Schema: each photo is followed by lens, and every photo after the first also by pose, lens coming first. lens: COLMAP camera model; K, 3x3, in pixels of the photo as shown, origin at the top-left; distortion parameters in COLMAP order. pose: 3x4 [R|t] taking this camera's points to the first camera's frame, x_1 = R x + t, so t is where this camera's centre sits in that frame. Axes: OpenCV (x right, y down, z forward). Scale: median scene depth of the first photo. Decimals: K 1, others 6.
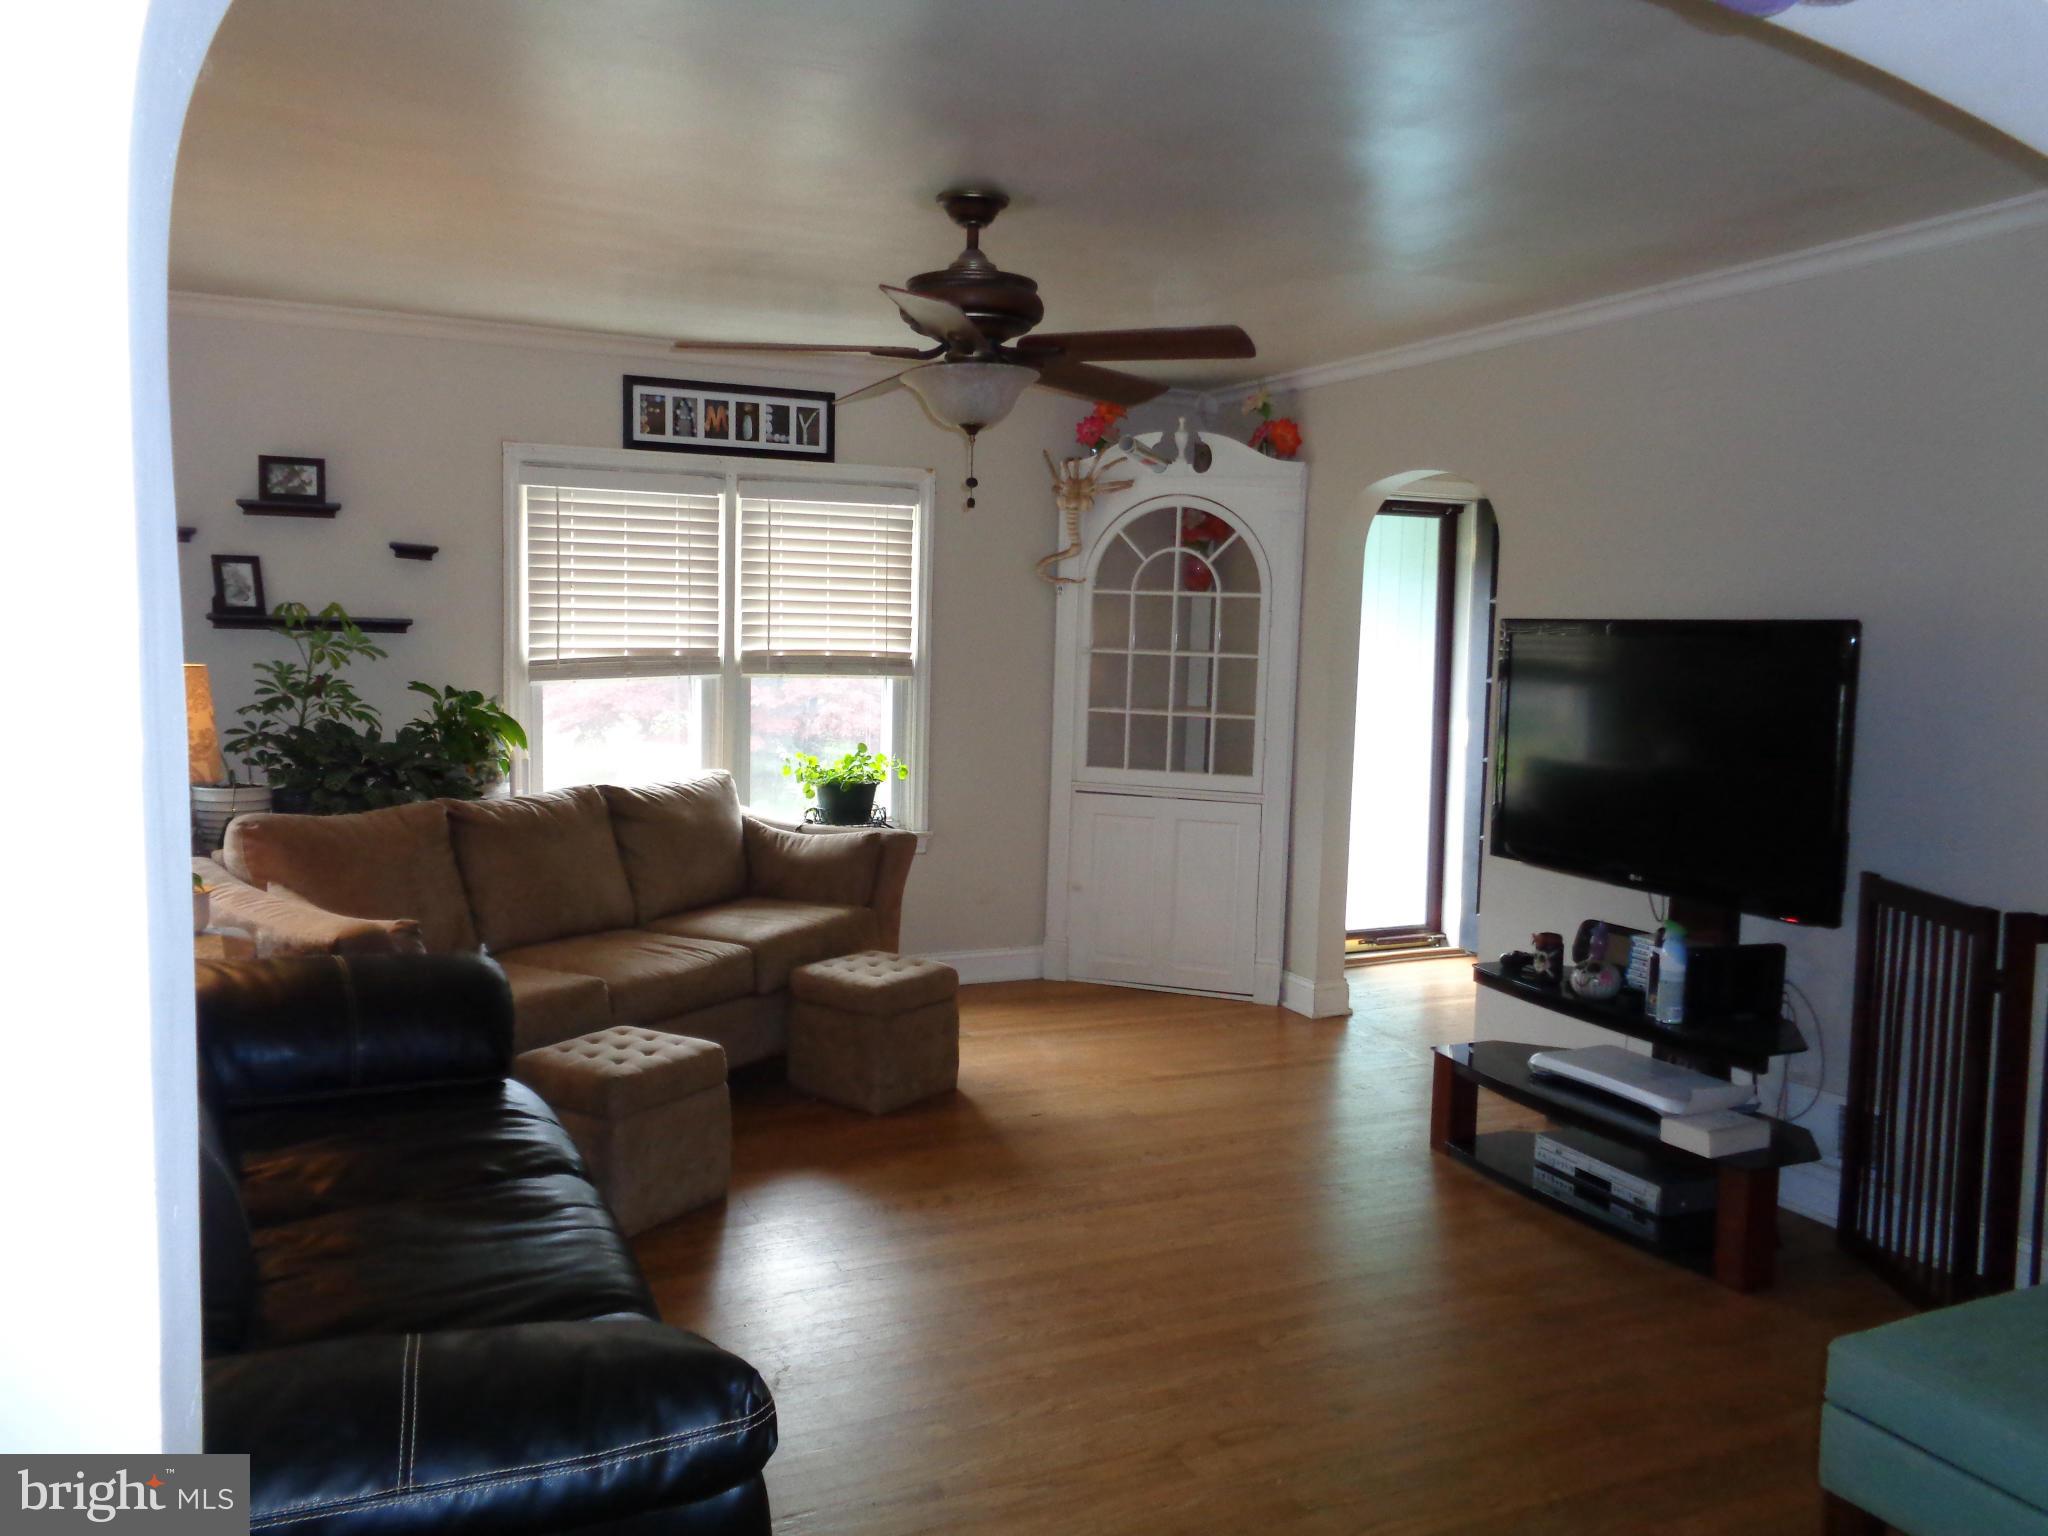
lens RADIAL K [[1553.1, 0, 1037.9], [0, 1553.1, 765.7], [0, 0, 1]] dist [0.010812, -0.006679]
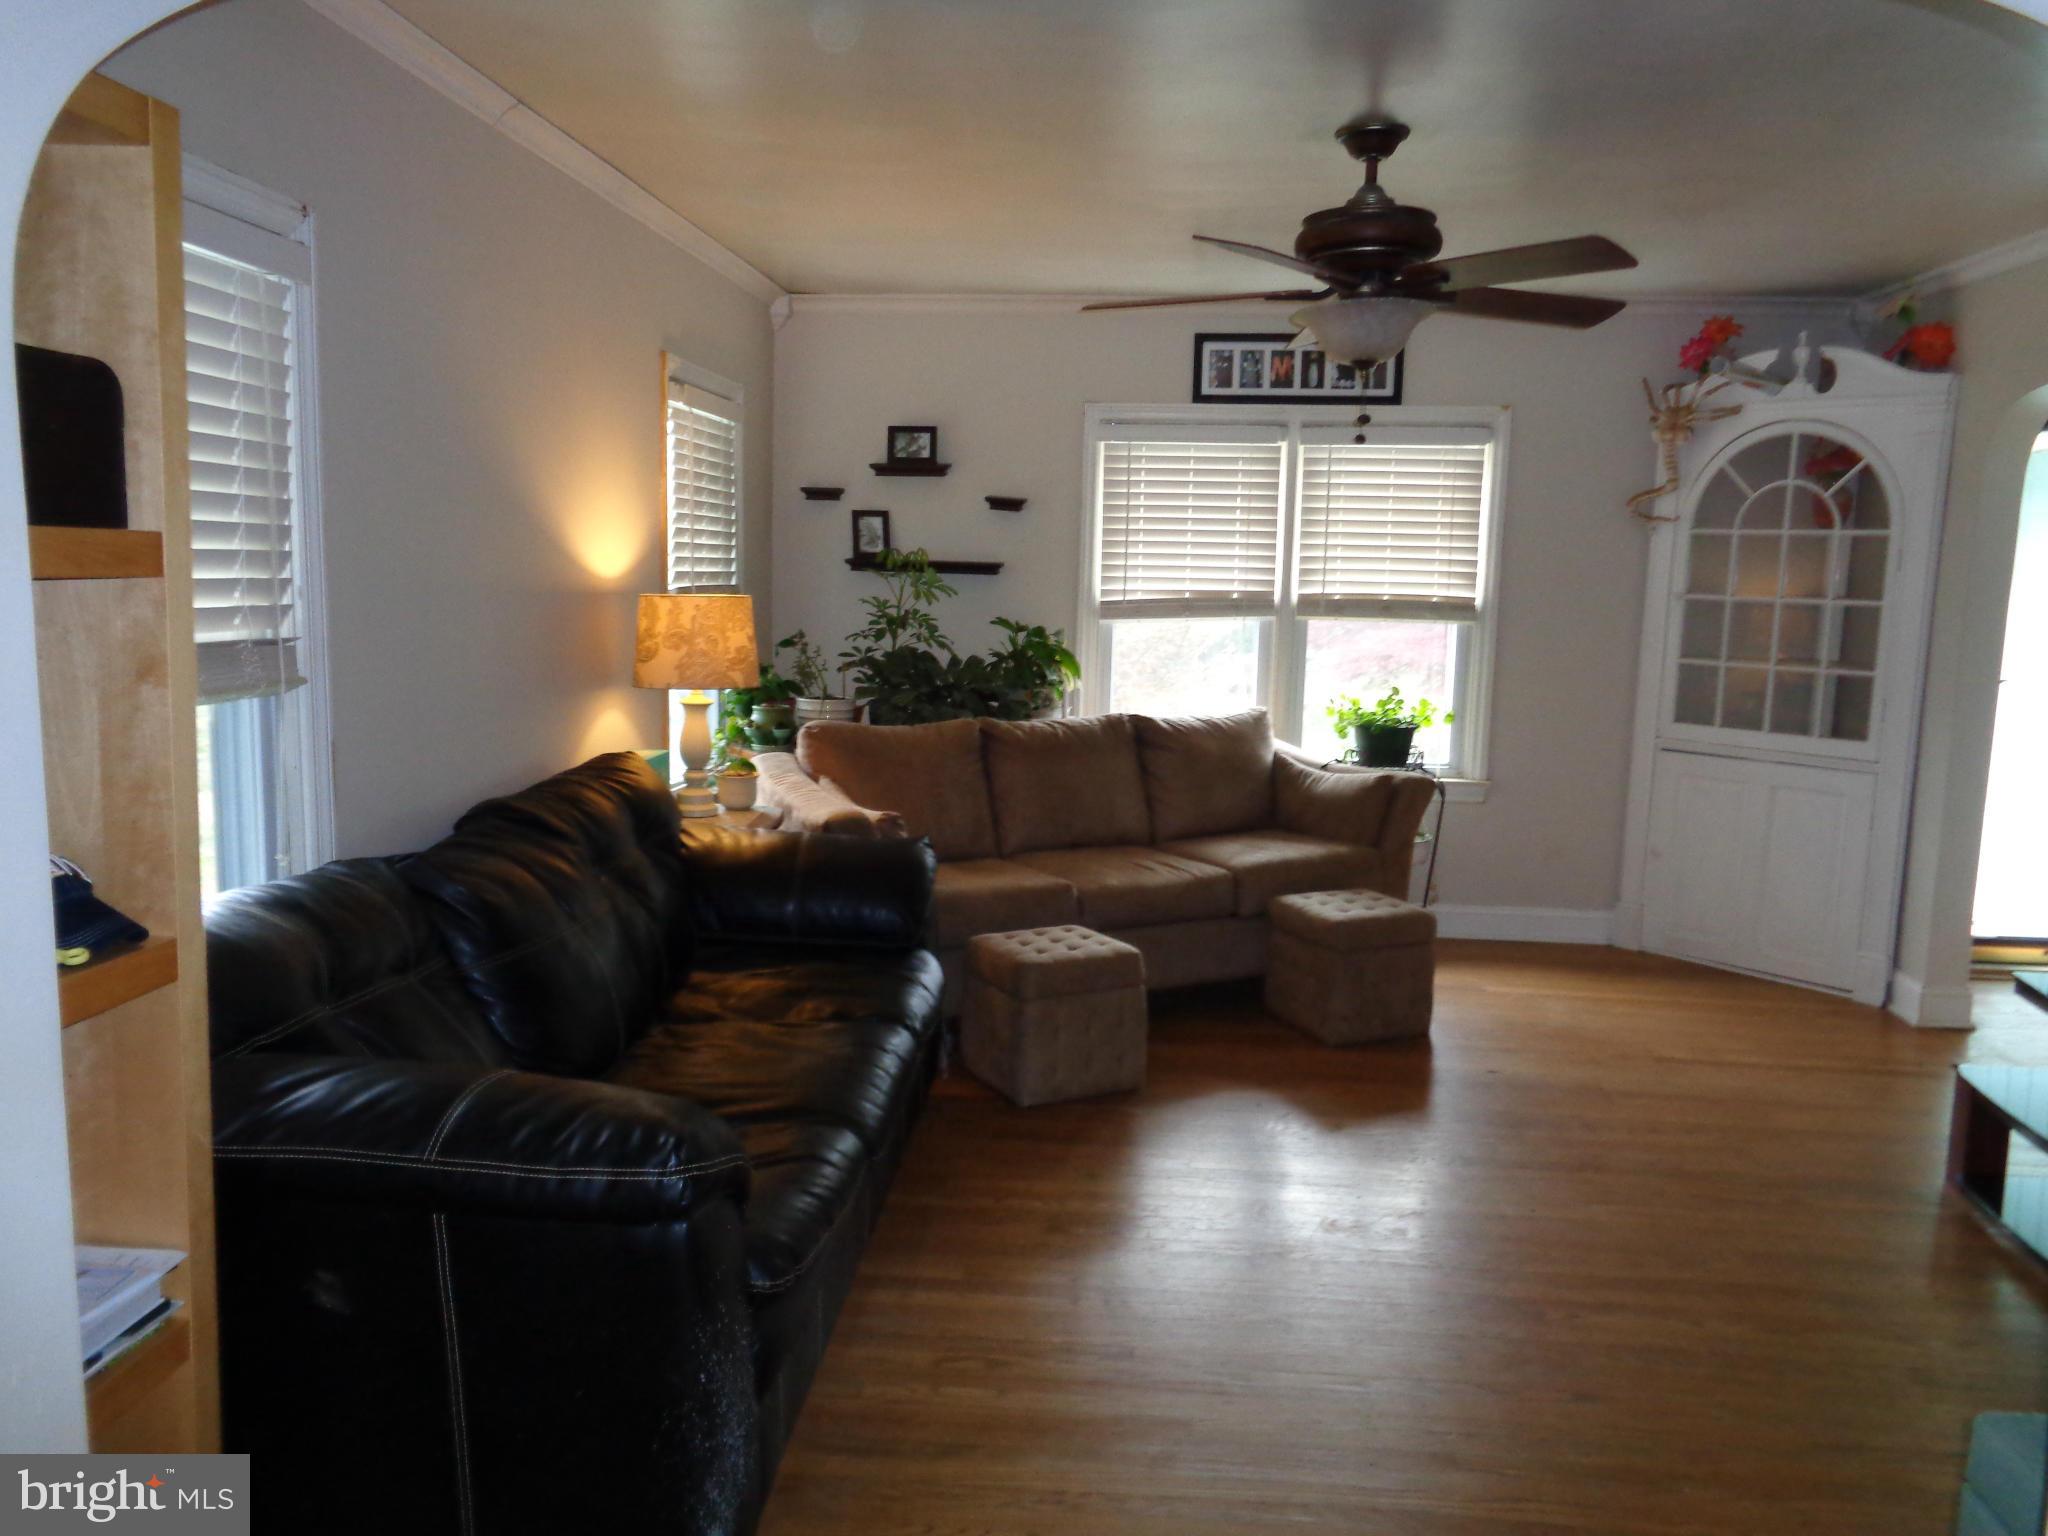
lens RADIAL K [[1553.1, 0, 1032.2], [0, 1553.1, 773.8], [0, 0, 1]] dist [0.010812, -0.006679]
pose [[0.865129, 0.063800, -0.497475, 0.176992], [-0.046232, 0.997798, 0.047567, 0.004695], [0.499414, -0.018152, 0.866173, 0.012477]]
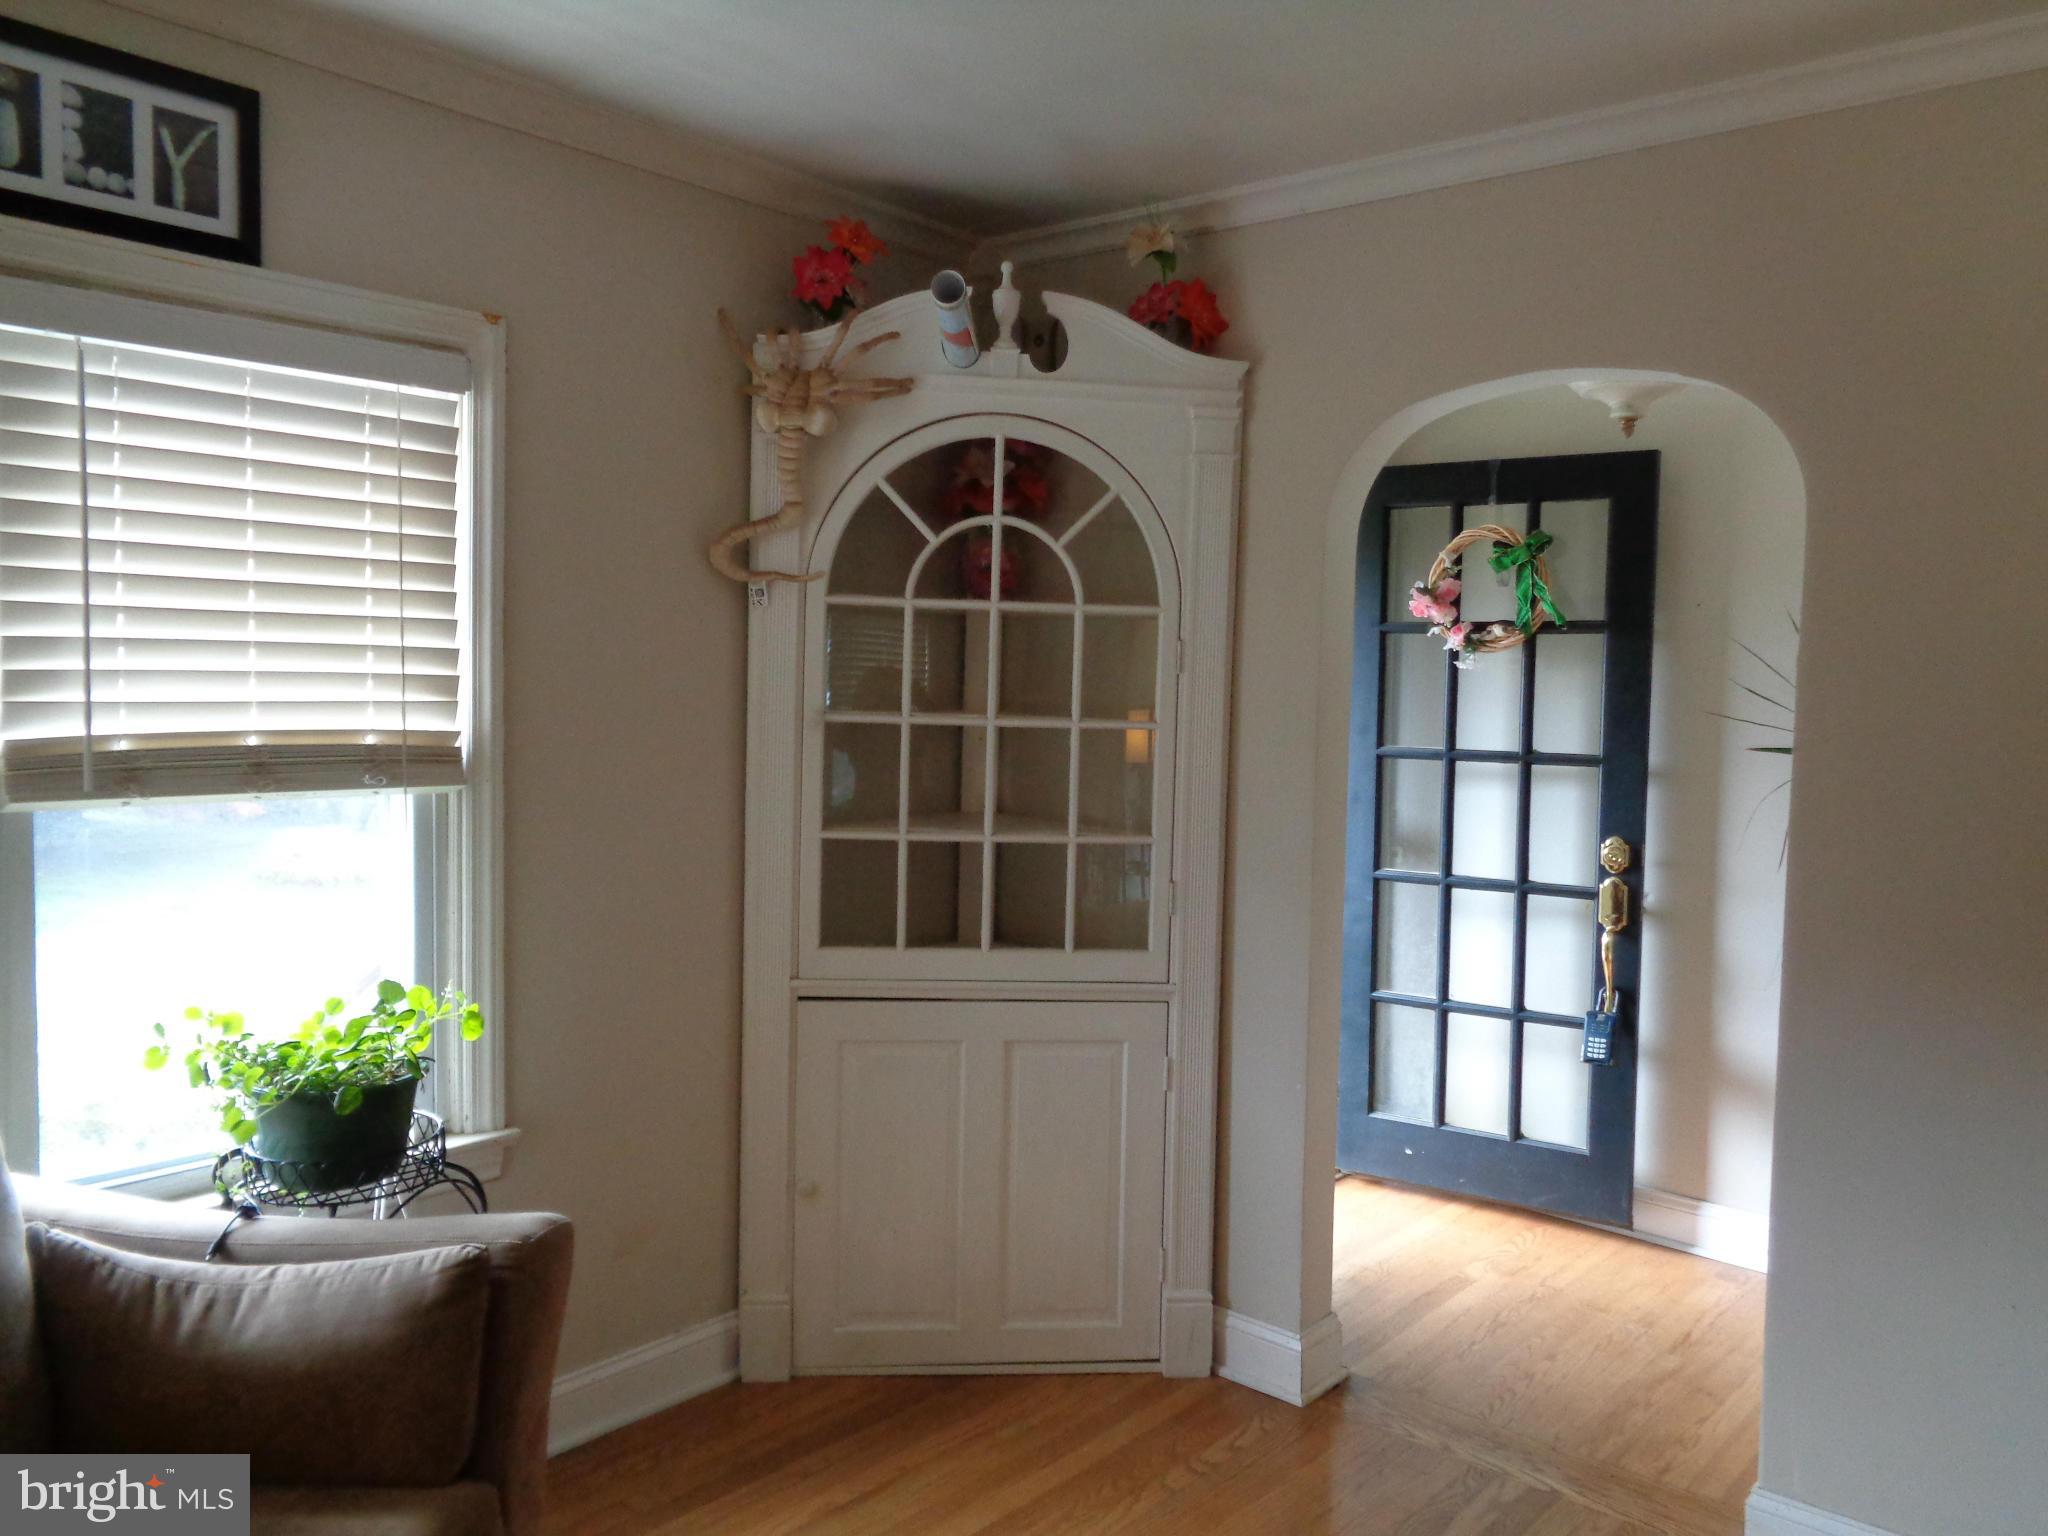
lens RADIAL K [[1553.1, 0, 1046.2], [0, 1553.1, 770.4], [0, 0, 1]] dist [0.010812, -0.006679]
pose [[0.908862, -0.029461, 0.416055, -0.118436], [0.035349, 0.999354, -0.006453, -0.055169], [-0.415597, 0.020572, 0.909316, 0.554171]]
